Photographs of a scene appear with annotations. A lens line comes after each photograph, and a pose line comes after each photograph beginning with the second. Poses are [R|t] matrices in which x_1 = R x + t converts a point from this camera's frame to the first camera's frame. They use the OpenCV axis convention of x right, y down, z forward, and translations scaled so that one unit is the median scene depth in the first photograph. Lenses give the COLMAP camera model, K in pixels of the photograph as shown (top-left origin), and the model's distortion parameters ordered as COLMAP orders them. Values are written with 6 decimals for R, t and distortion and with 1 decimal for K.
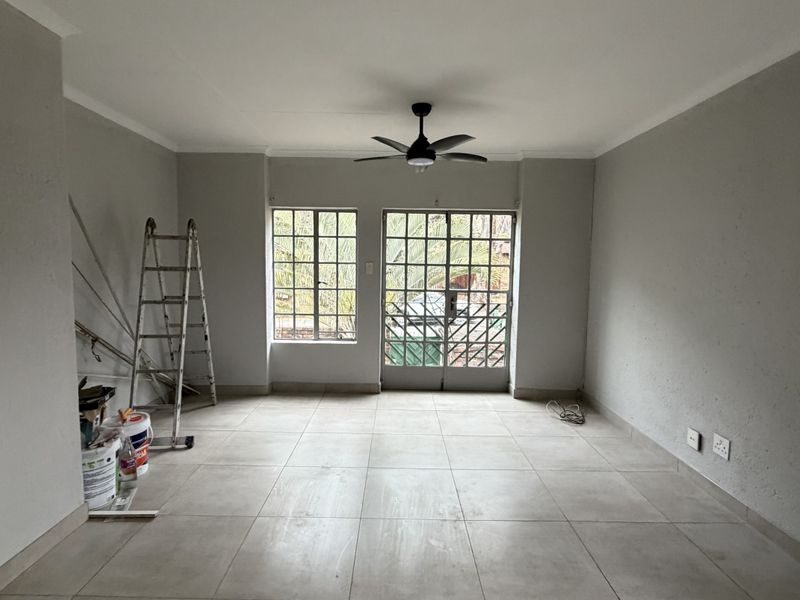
lens RADIAL K [[426.4, 0, 398.3], [0, 426.4, 298.1], [0, 0, 1]] dist [0.003968, 0.001336]
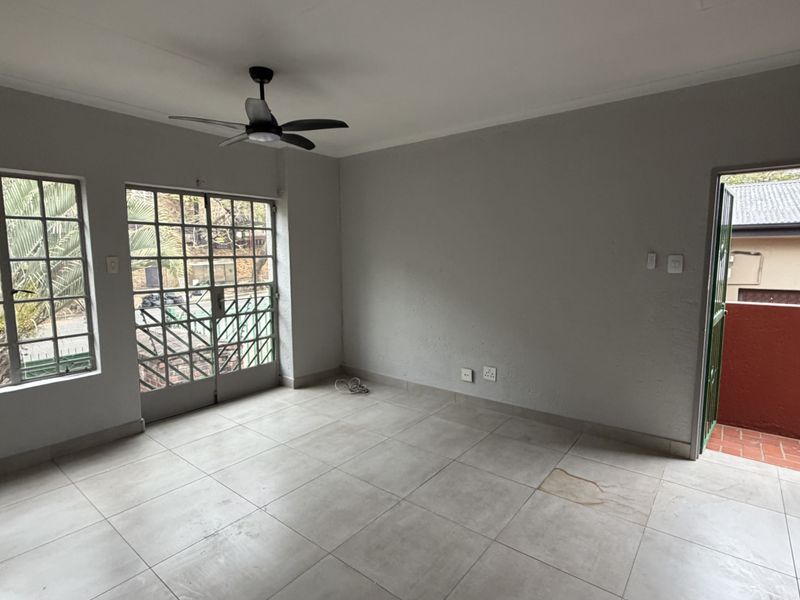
lens RADIAL K [[426.4, 0, 398.3], [0, 426.4, 298.1], [0, 0, 1]] dist [0.003968, 0.001336]
pose [[0.619326, -0.103736, 0.778251, -0.338063], [0.080304, 0.994404, 0.068643, -0.026177], [-0.781016, 0.019985, 0.624191, 0.184123]]
